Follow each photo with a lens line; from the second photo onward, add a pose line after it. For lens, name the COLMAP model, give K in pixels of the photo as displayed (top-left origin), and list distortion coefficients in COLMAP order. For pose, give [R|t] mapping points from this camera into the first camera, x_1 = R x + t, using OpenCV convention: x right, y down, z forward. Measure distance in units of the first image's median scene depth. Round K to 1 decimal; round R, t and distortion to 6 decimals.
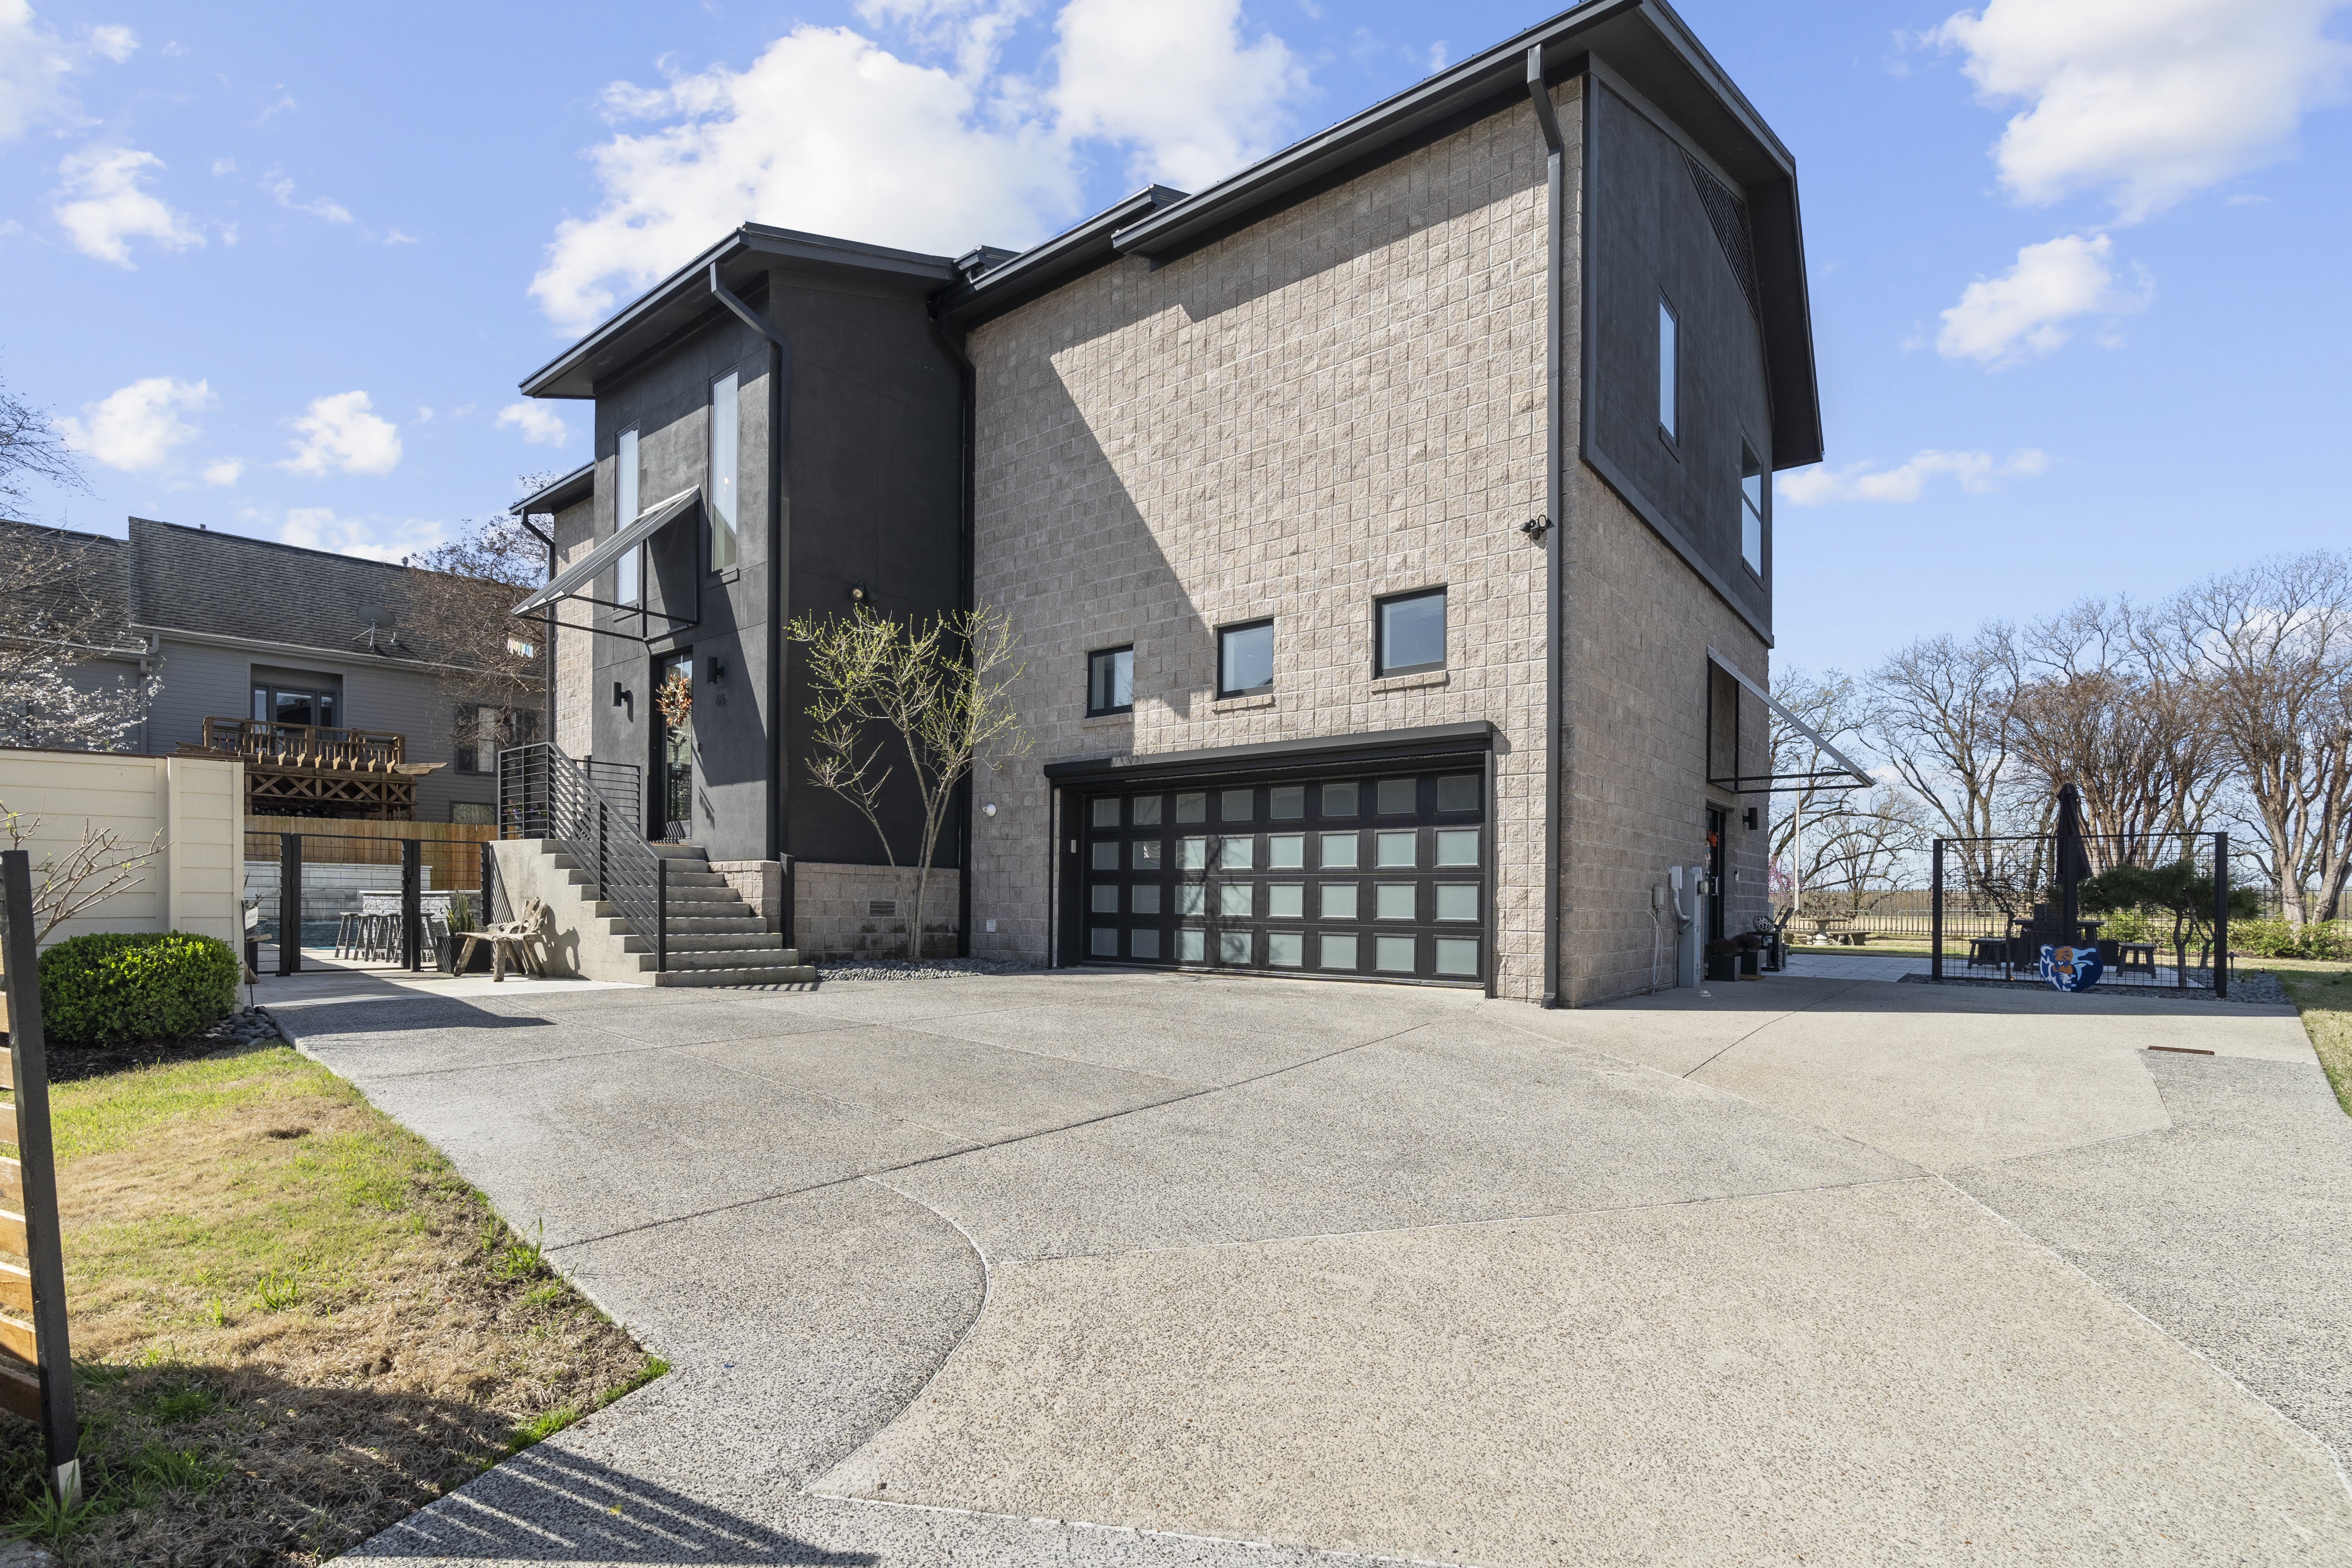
lens RADIAL K [[1118.3, 0, 1186.4], [0, 1118.3, 884.2], [0, 0, 1]] dist [-0.004603, 0.000183]
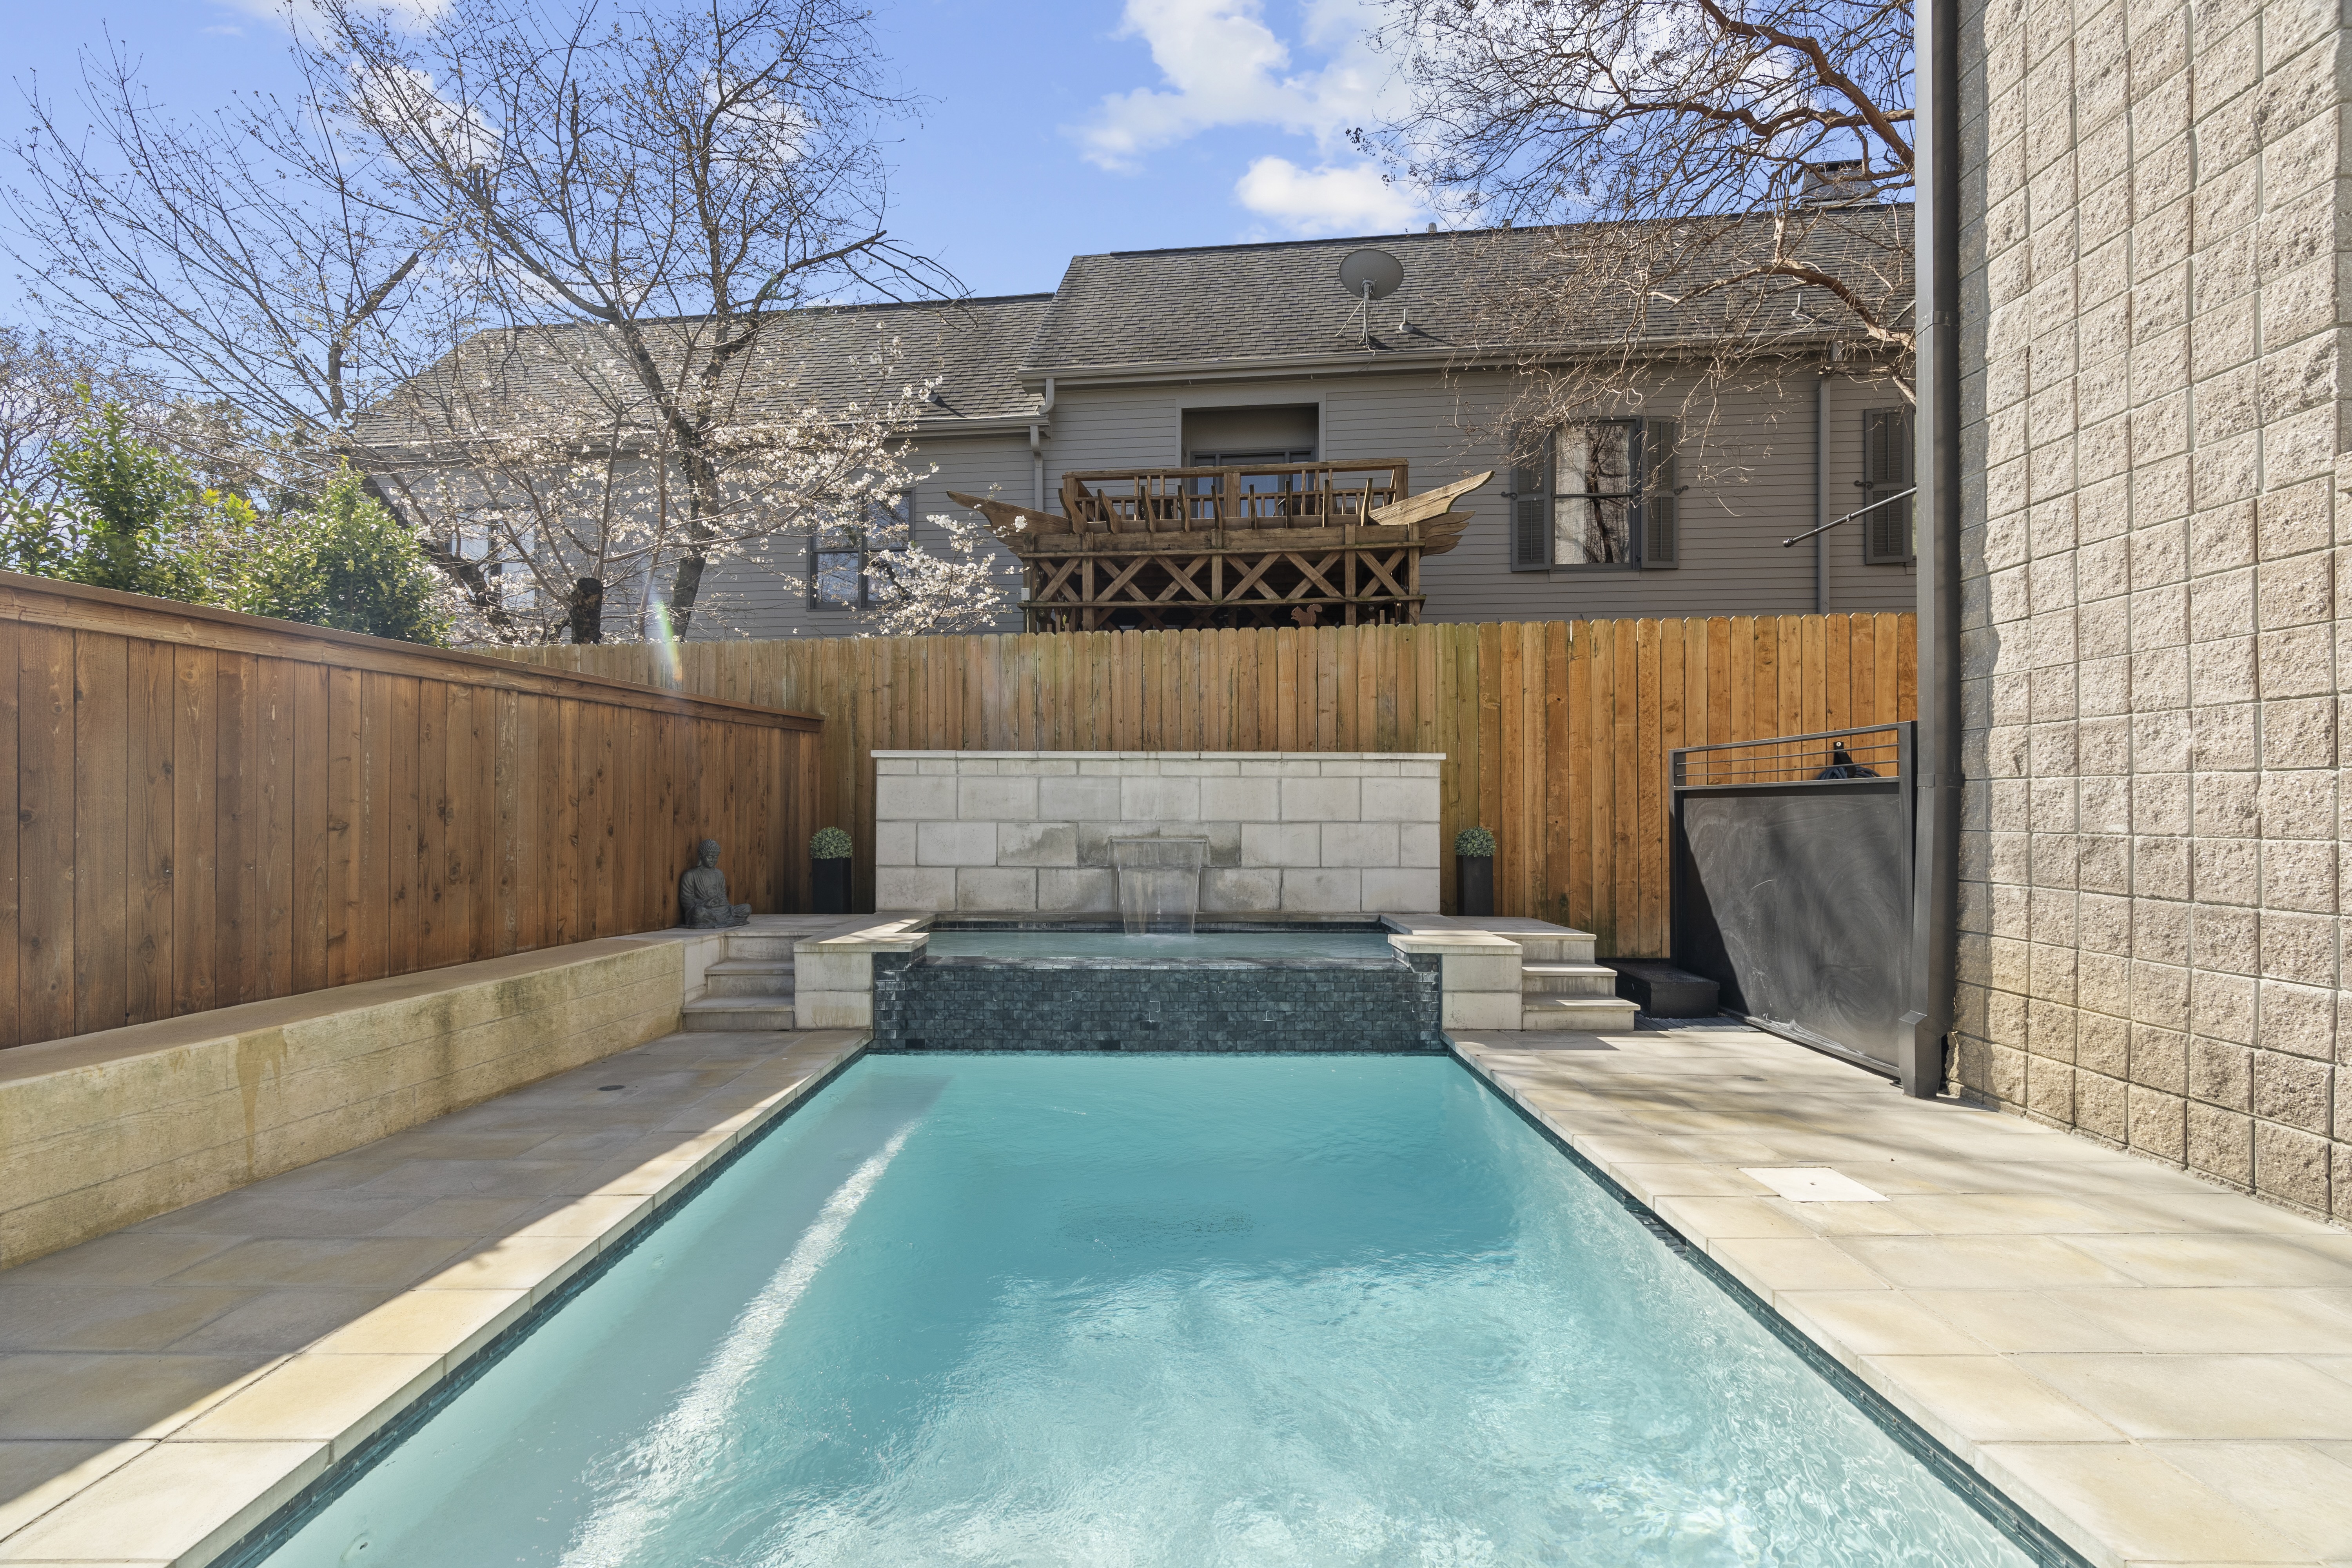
lens RADIAL K [[1118.3, 0, 1175.6], [0, 1118.3, 798.4], [0, 0, 1]] dist [-0.004603, 0.000183]
pose [[0.638144, -0.018023, -0.769706, -0.200763], [0.006821, 0.999819, -0.017756, 0.000420], [0.769887, 0.006081, 0.638152, 0.307750]]
